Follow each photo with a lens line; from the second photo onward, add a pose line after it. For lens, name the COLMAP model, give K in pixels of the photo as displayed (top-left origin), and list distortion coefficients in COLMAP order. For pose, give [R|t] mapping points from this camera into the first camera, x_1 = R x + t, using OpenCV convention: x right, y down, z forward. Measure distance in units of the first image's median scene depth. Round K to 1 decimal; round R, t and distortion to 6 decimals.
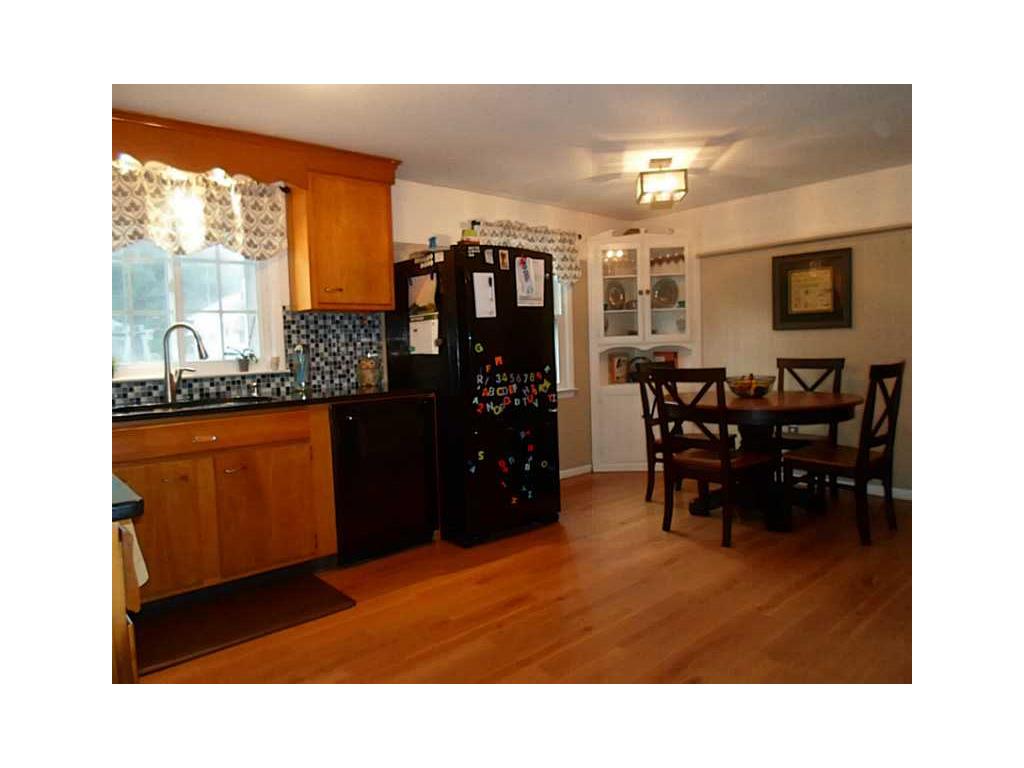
lens RADIAL K [[611.3, 0, 518.5], [0, 611.3, 382.0], [0, 0, 1]] dist [-0.028058, -0.004148]
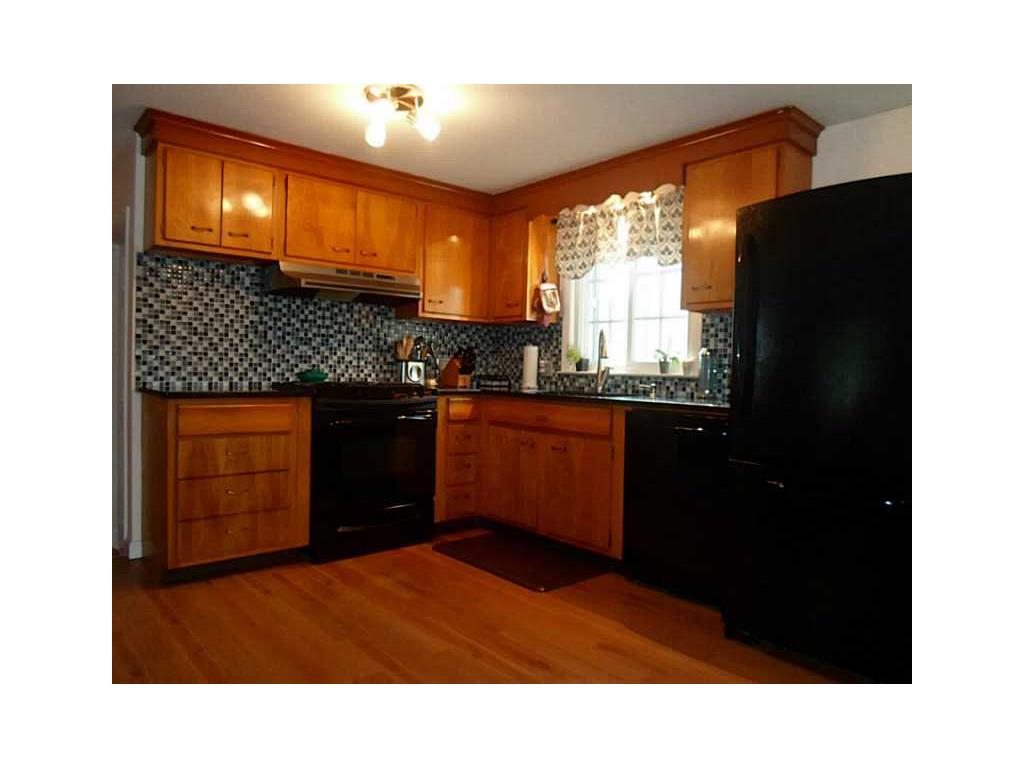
lens RADIAL K [[611.3, 0, 505.5], [0, 611.3, 381.2], [0, 0, 1]] dist [-0.028058, -0.004148]
pose [[-0.010098, 0.054831, -0.998445, 0.576611], [-0.082866, 0.995015, 0.055481, -0.037734], [0.996510, 0.083297, -0.005504, 0.694424]]
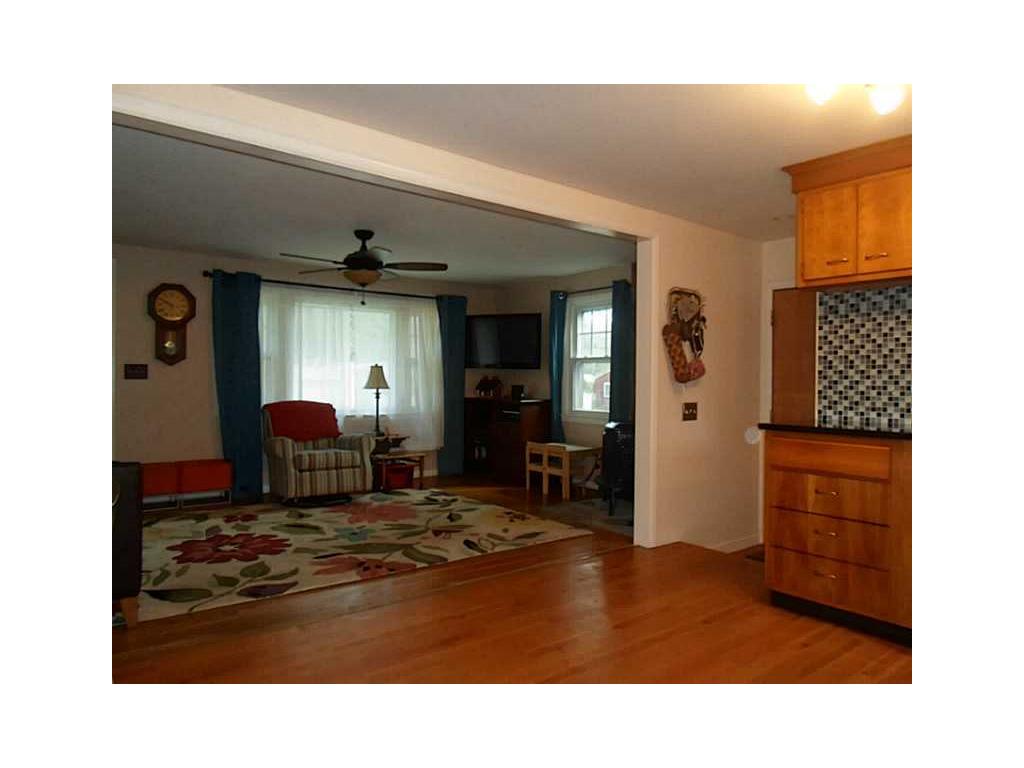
lens RADIAL K [[611.3, 0, 513.0], [0, 611.3, 381.9], [0, 0, 1]] dist [-0.028058, -0.004148]
pose [[-0.997962, 0.021288, 0.060161, 0.113700], [0.024812, 0.997981, 0.058464, -0.062093], [-0.058795, 0.059837, -0.996475, 1.124499]]
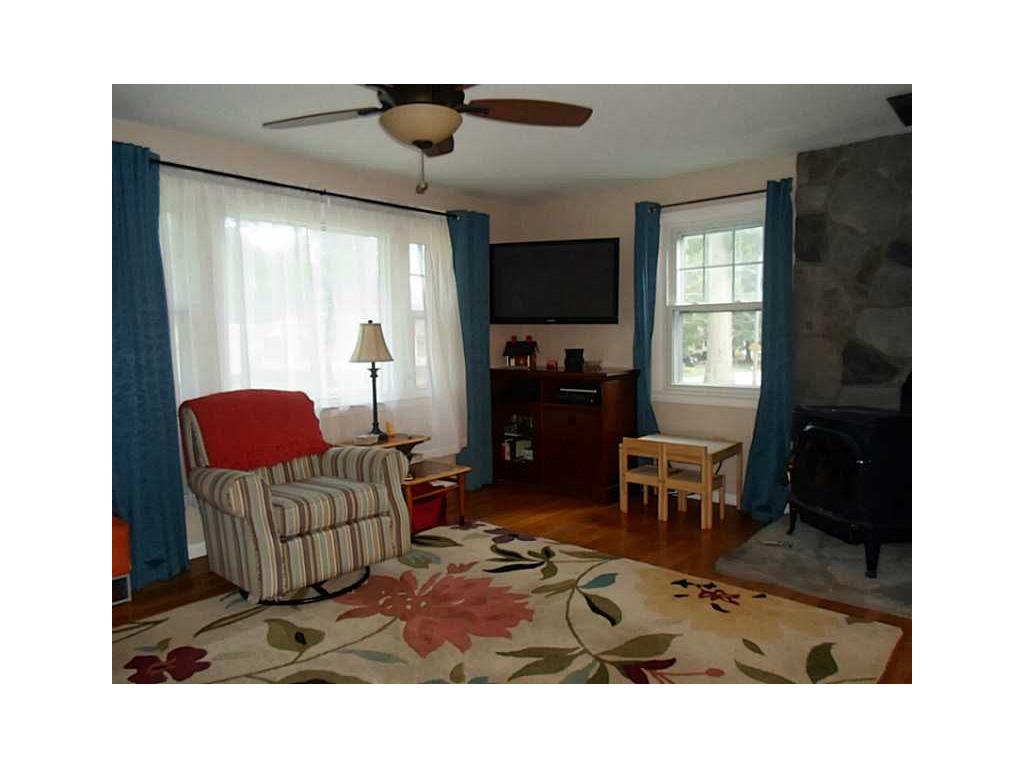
lens RADIAL K [[611.3, 0, 510.6], [0, 611.3, 384.6], [0, 0, 1]] dist [-0.028058, -0.004148]
pose [[-0.991764, 0.053234, -0.116488, 0.511927], [0.036565, 0.989359, 0.140825, -0.049699], [0.122745, 0.135405, -0.983158, 0.446545]]
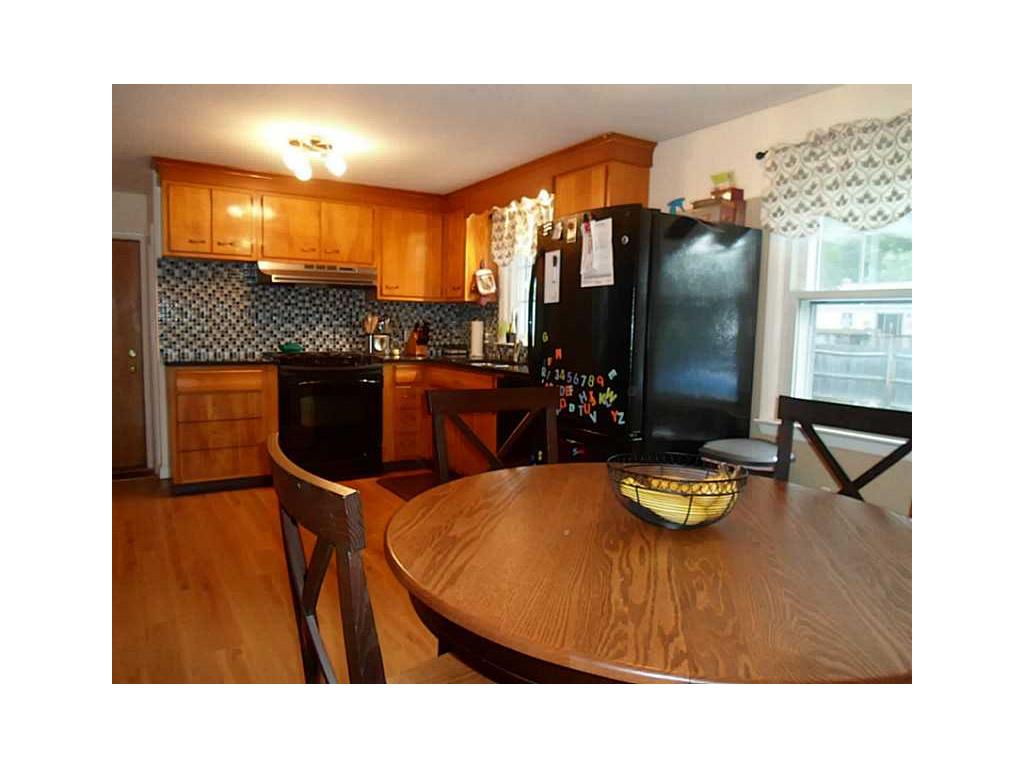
lens RADIAL K [[611.3, 0, 501.1], [0, 611.3, 380.6], [0, 0, 1]] dist [-0.028058, -0.004148]
pose [[-0.170063, 0.119136, -0.978205, 0.792048], [-0.073651, 0.988352, 0.133176, -0.102424], [0.982677, 0.094695, -0.159307, 1.034821]]
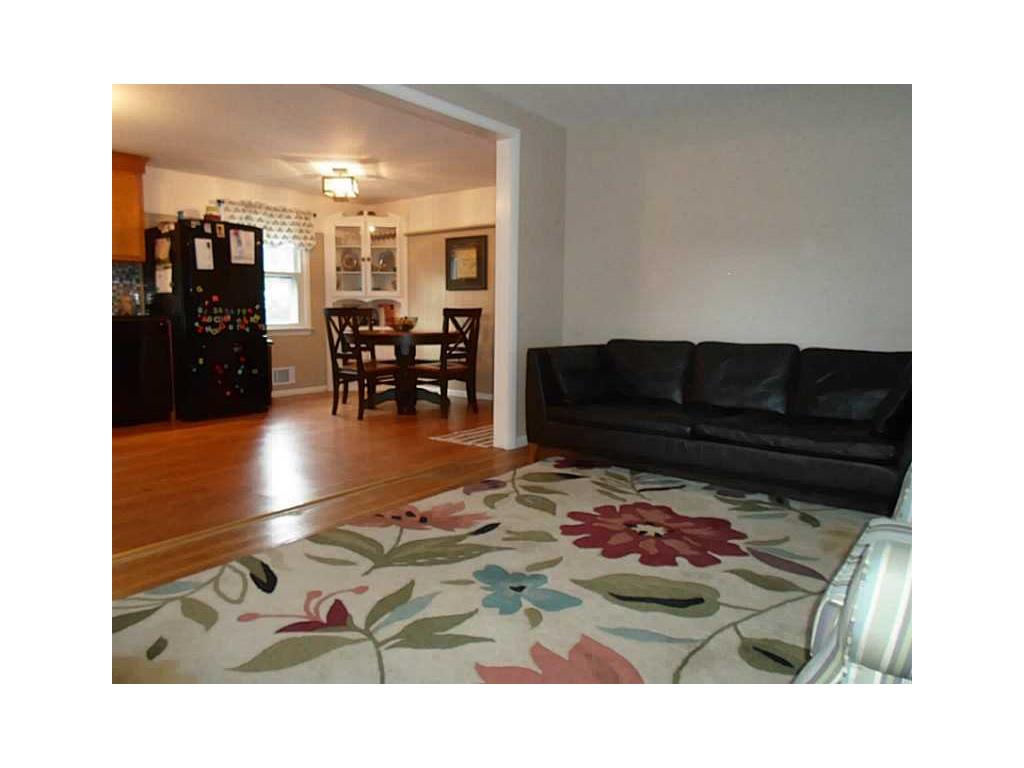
lens RADIAL K [[611.3, 0, 511.1], [0, 611.3, 380.8], [0, 0, 1]] dist [-0.028058, -0.004148]
pose [[0.981092, 0.017369, 0.192762, 0.385326], [-0.026577, 0.998620, 0.045287, 0.077479], [-0.191710, -0.049554, 0.980200, -0.590154]]
